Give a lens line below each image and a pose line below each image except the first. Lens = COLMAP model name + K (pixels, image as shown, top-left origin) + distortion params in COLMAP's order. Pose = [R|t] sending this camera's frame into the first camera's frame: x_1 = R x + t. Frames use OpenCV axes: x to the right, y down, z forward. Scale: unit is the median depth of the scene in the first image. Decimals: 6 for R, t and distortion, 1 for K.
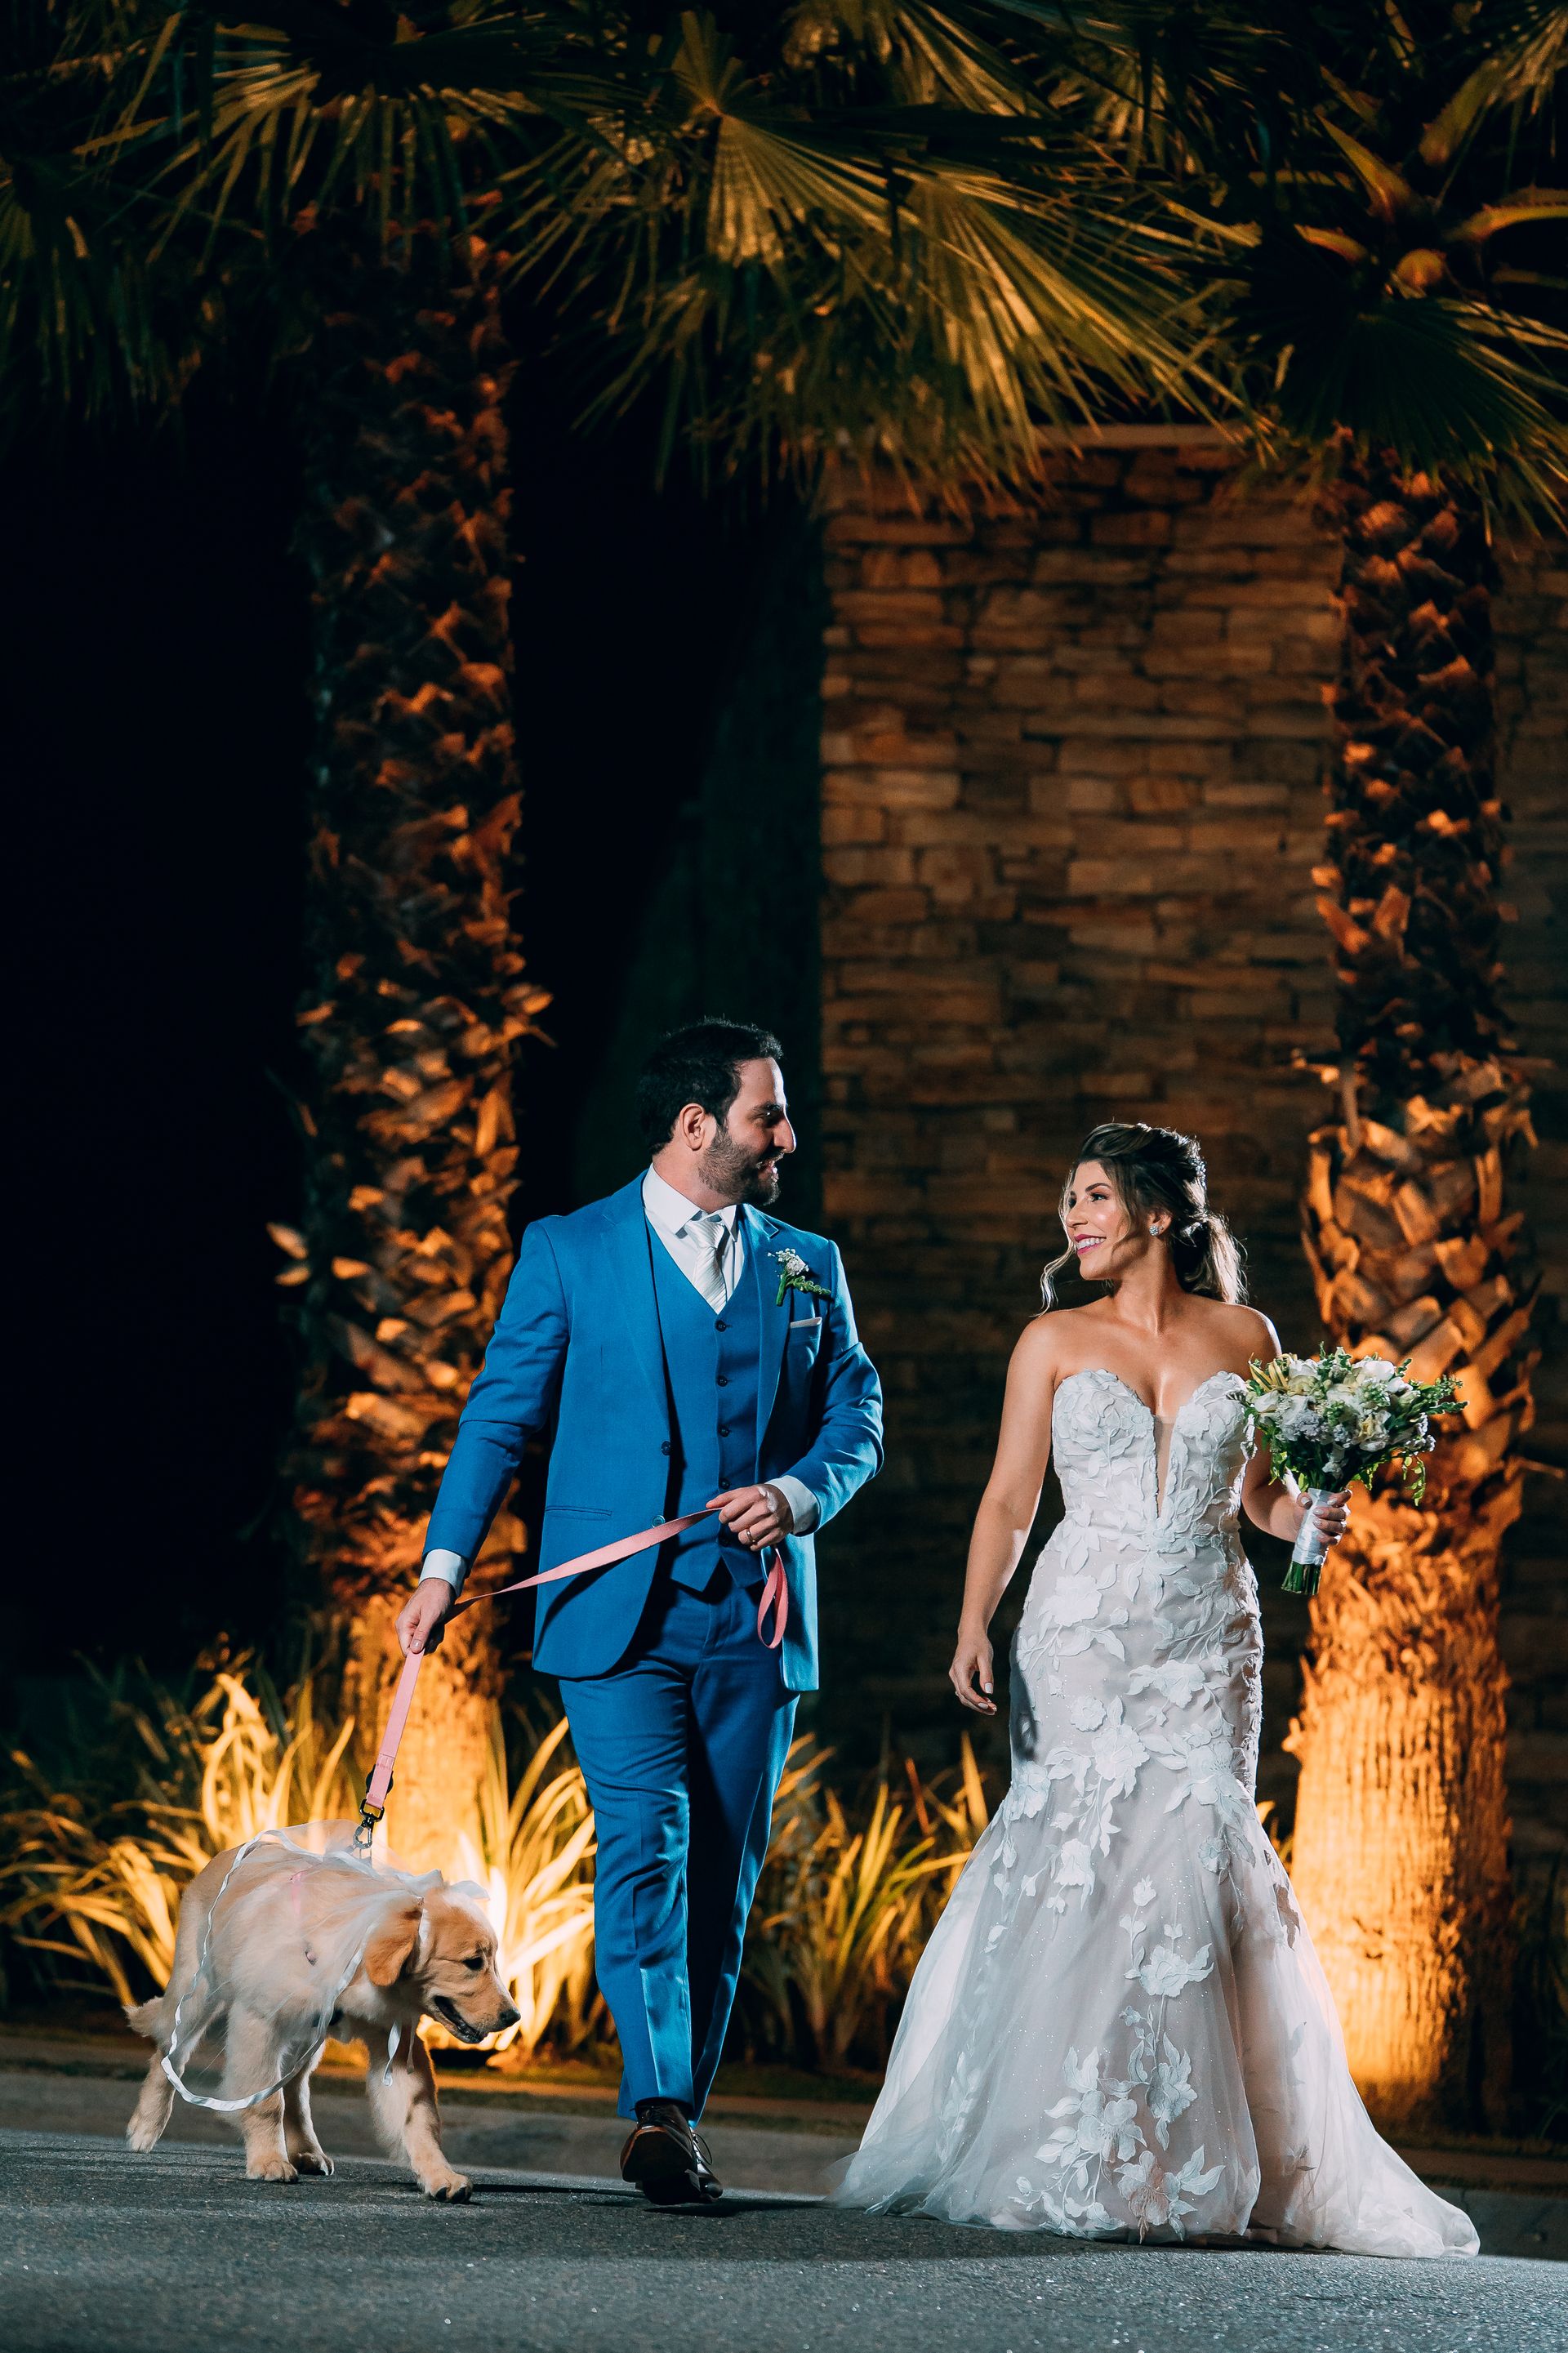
lens RADIAL K [[8413.3, 0, 784.0], [0, 8413.3, 1176.5], [0, 0, 1]] dist [0.167555, 1.336556]
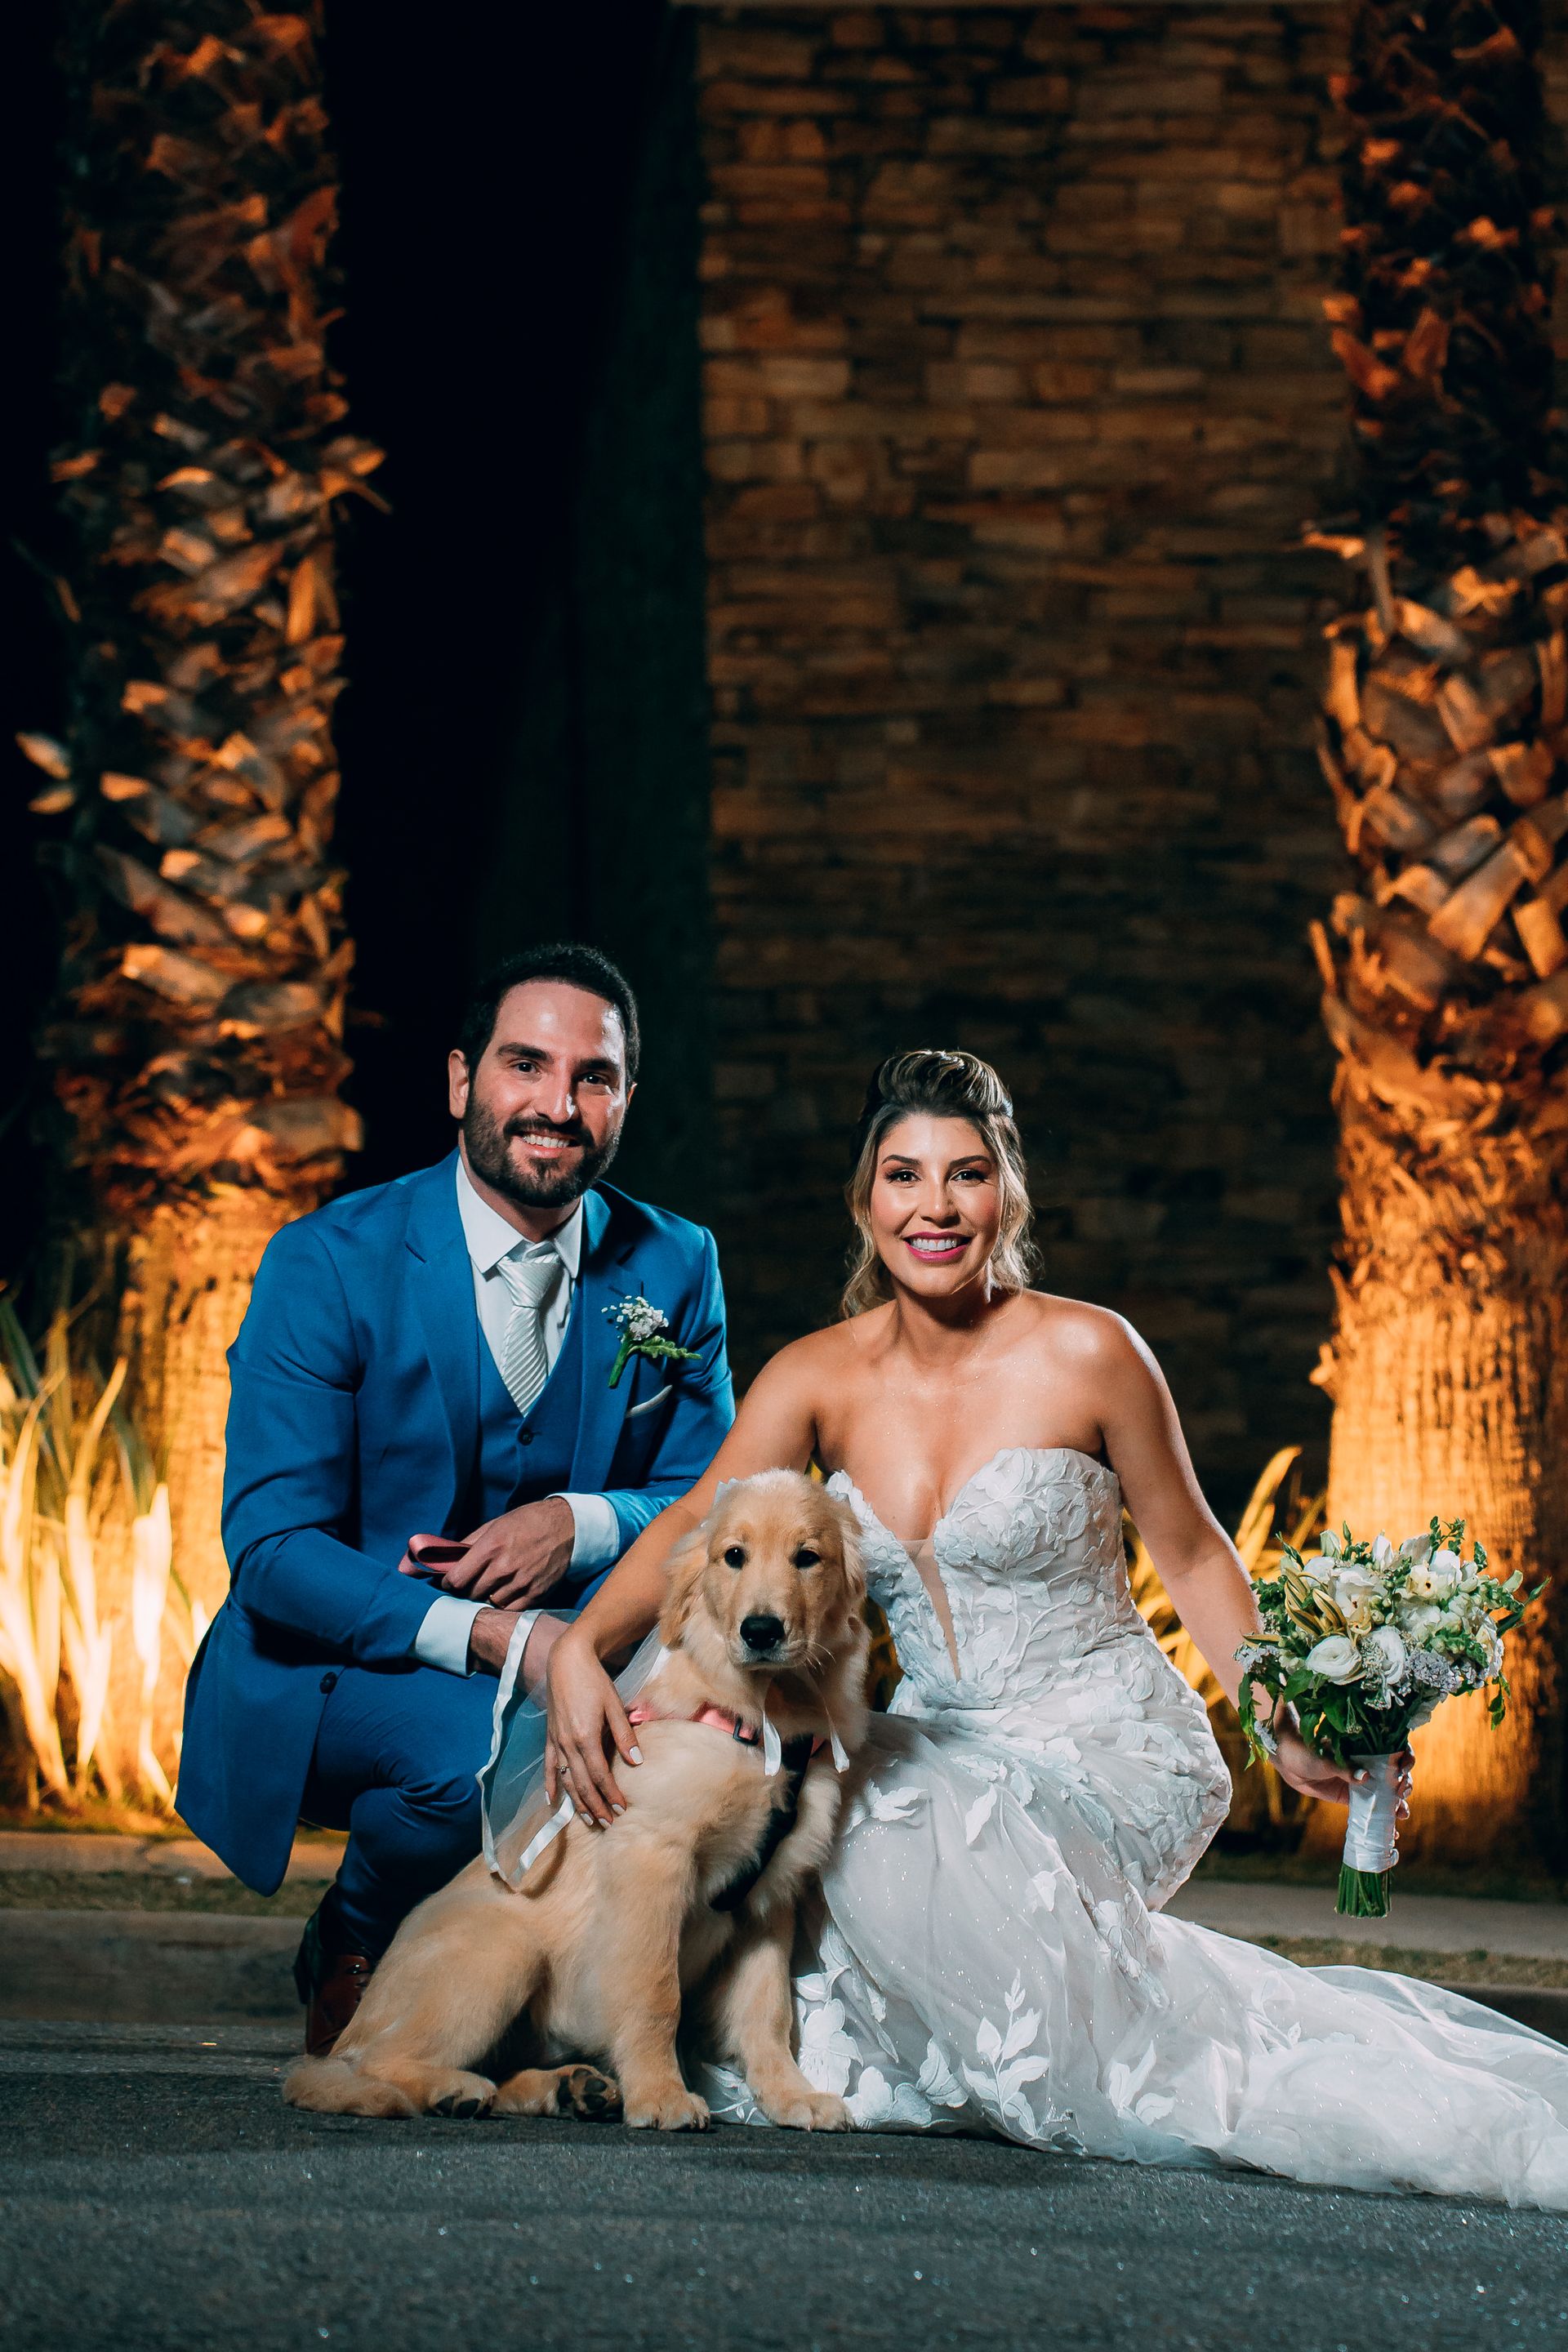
lens RADIAL K [[5585.9, 0, 938.6], [0, 5585.9, 915.7], [0, 0, 1]] dist [0.429640, 0.276491]
pose [[0.998384, -0.017172, 0.054174, -0.004861], [0.018821, 0.999370, -0.030073, 0.039119], [-0.053623, 0.031044, 0.998079, 0.467654]]
